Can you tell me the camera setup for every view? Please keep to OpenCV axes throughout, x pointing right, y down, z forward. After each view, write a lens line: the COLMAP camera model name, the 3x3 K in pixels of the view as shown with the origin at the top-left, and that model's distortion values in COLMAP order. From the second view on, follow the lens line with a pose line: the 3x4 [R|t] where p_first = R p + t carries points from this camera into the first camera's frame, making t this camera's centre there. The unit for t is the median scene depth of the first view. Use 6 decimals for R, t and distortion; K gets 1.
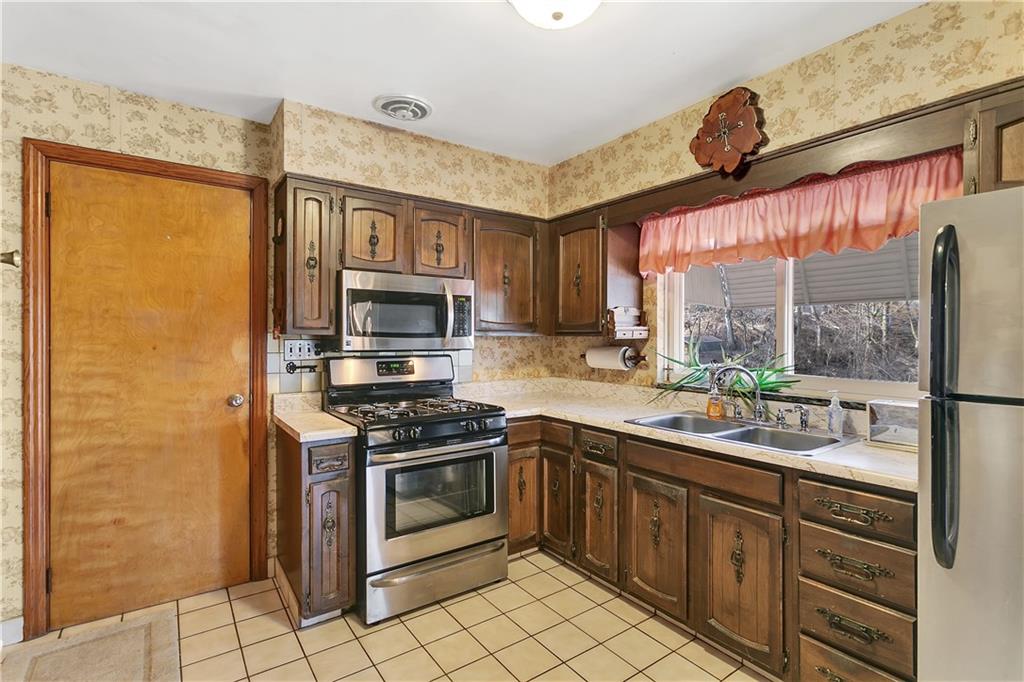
lens RADIAL K [[490.7, 0, 512.0], [0, 490.7, 336.6], [0, 0, 1]] dist [-0.001670, -0.000627]
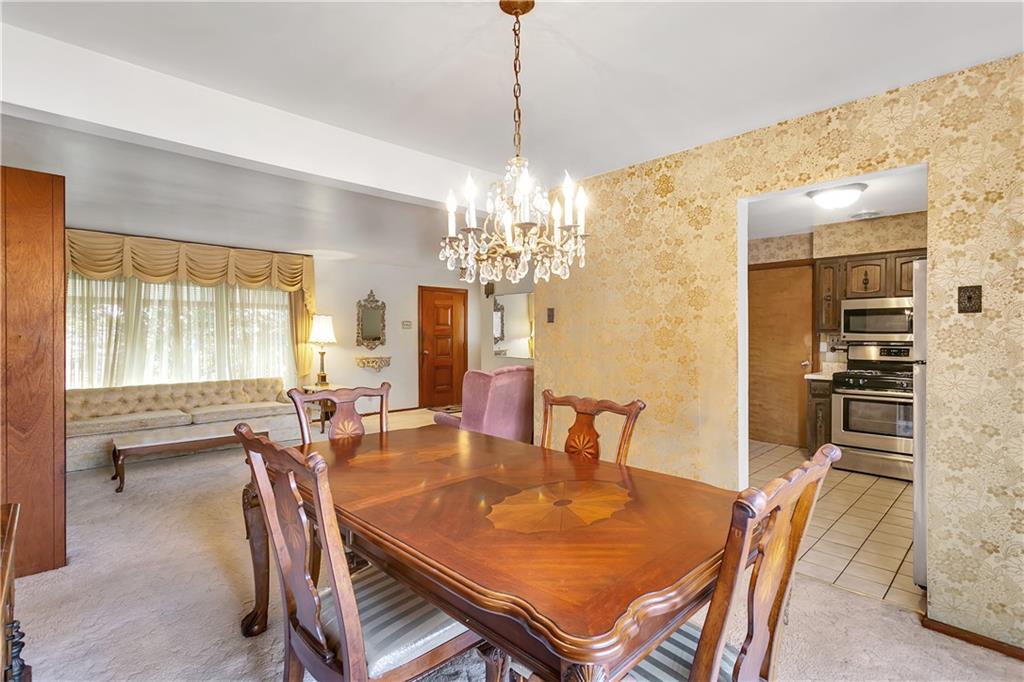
lens RADIAL K [[490.7, 0, 513.9], [0, 490.7, 341.3], [0, 0, 1]] dist [-0.001670, -0.000627]
pose [[0.154386, 0.009445, -0.987965, 1.449816], [-0.001552, 0.999955, 0.009317, 0.015412], [0.988009, 0.000095, 0.154394, -0.644244]]
